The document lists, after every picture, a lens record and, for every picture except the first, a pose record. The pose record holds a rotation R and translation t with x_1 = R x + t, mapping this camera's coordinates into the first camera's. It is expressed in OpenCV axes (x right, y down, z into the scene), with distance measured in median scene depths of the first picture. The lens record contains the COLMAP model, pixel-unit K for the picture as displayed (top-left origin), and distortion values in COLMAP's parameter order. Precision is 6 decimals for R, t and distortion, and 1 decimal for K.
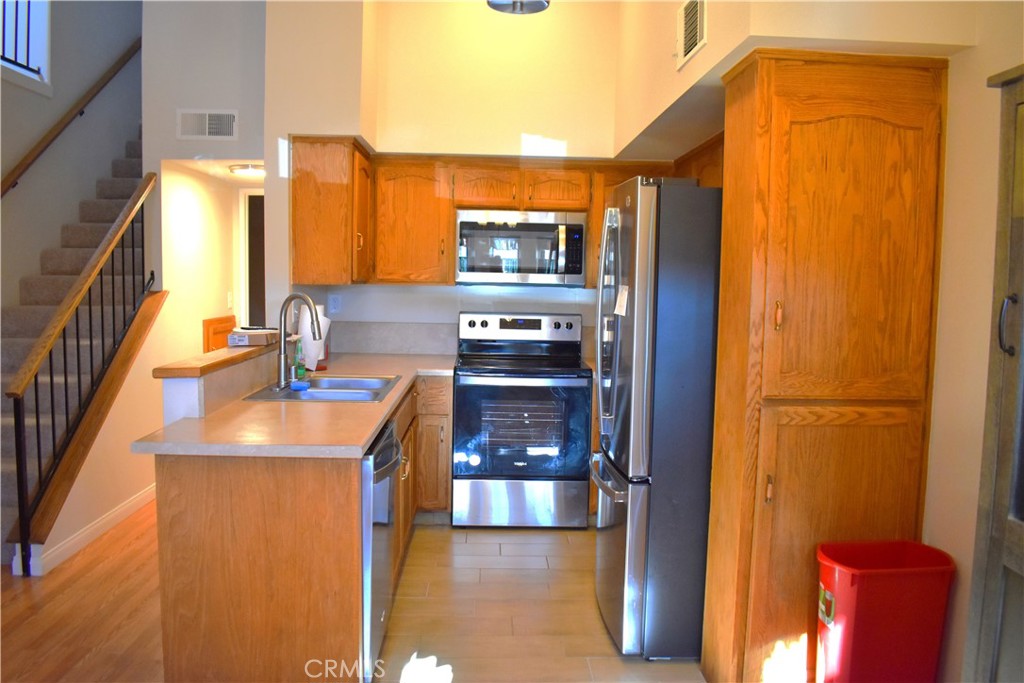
lens RADIAL K [[798.4, 0, 512.0], [0, 798.4, 341.5], [0, 0, 1]] dist [-0.090662, 0.006665]
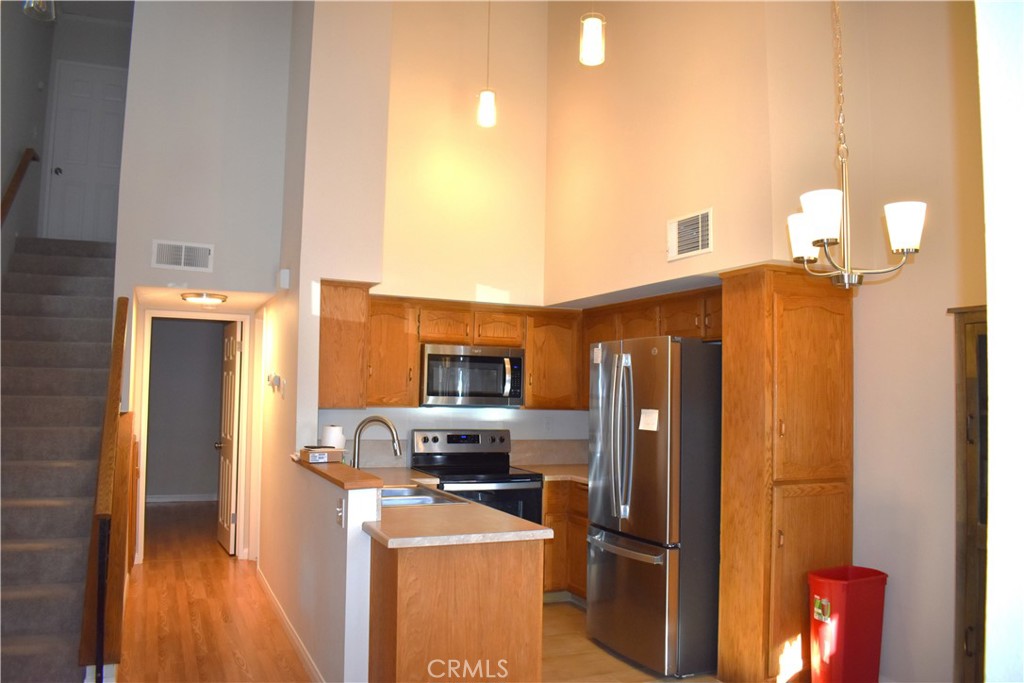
lens RADIAL K [[798.4, 0, 512.0], [0, 798.4, 341.5], [0, 0, 1]] dist [-0.090662, 0.006665]
pose [[0.922887, 0.023519, 0.384352, -0.719470], [0.030651, 0.990479, -0.134208, -0.007876], [-0.383849, 0.135639, 0.913379, -0.254019]]
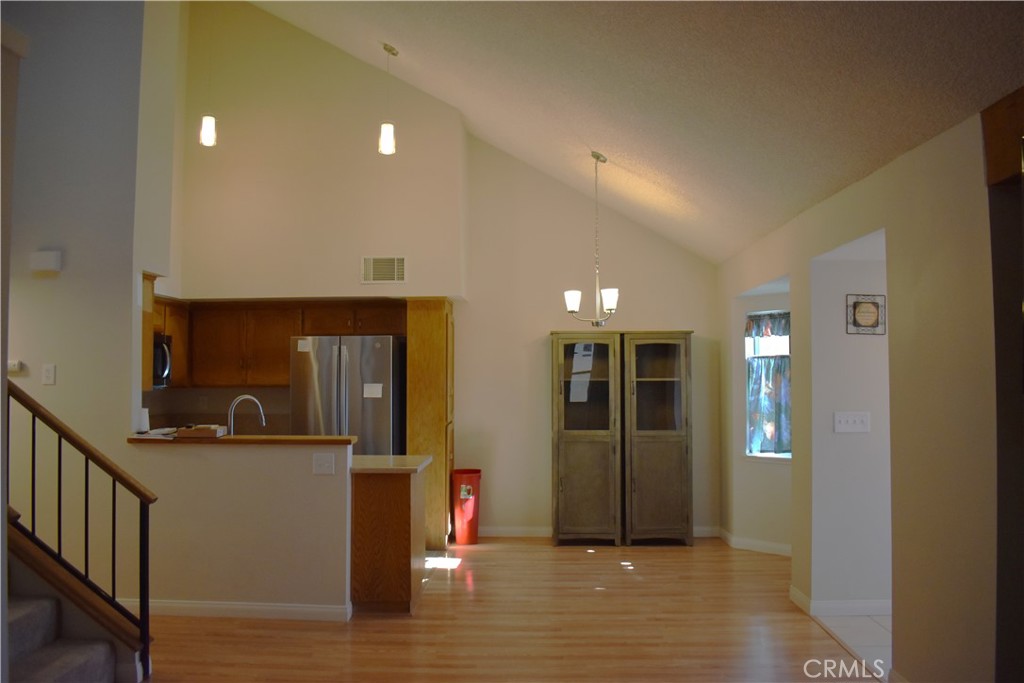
lens RADIAL K [[798.4, 0, 512.0], [0, 798.4, 341.5], [0, 0, 1]] dist [-0.090662, 0.006665]
pose [[0.029534, 0.021473, 0.999333, -2.250465], [0.086684, 0.995948, -0.023962, -0.112547], [-0.995798, 0.087334, 0.027553, 0.626582]]
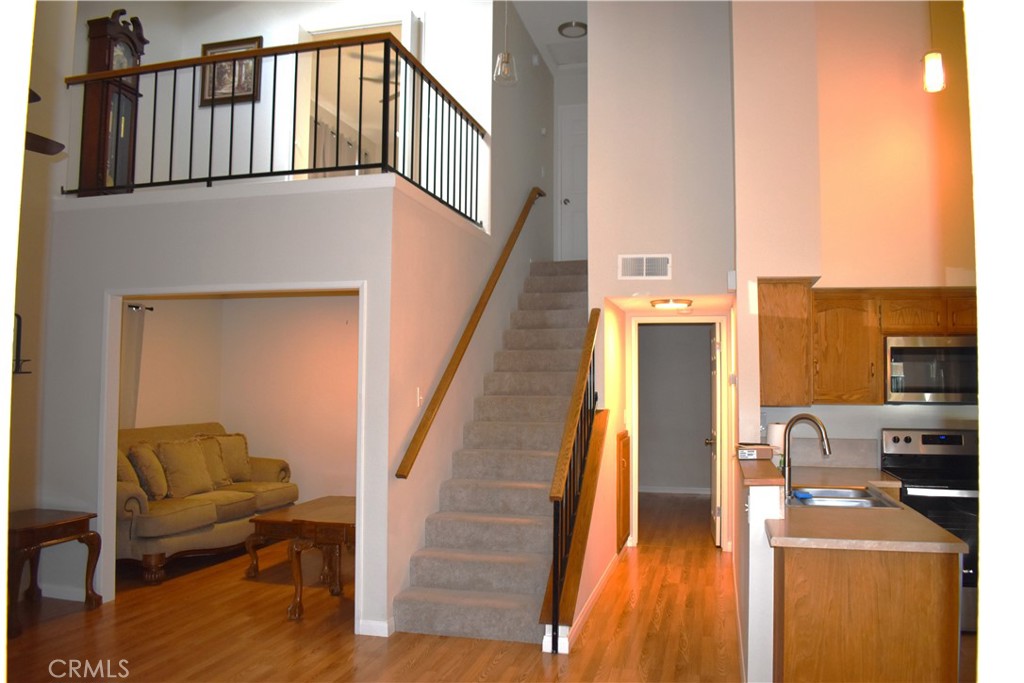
lens RADIAL K [[798.4, 0, 512.0], [0, 798.4, 341.5], [0, 0, 1]] dist [-0.090662, 0.006665]
pose [[0.961282, -0.023465, -0.274565, -0.479953], [-0.015031, 0.990420, -0.137267, -0.001902], [0.275156, 0.136079, 0.951720, -0.321171]]
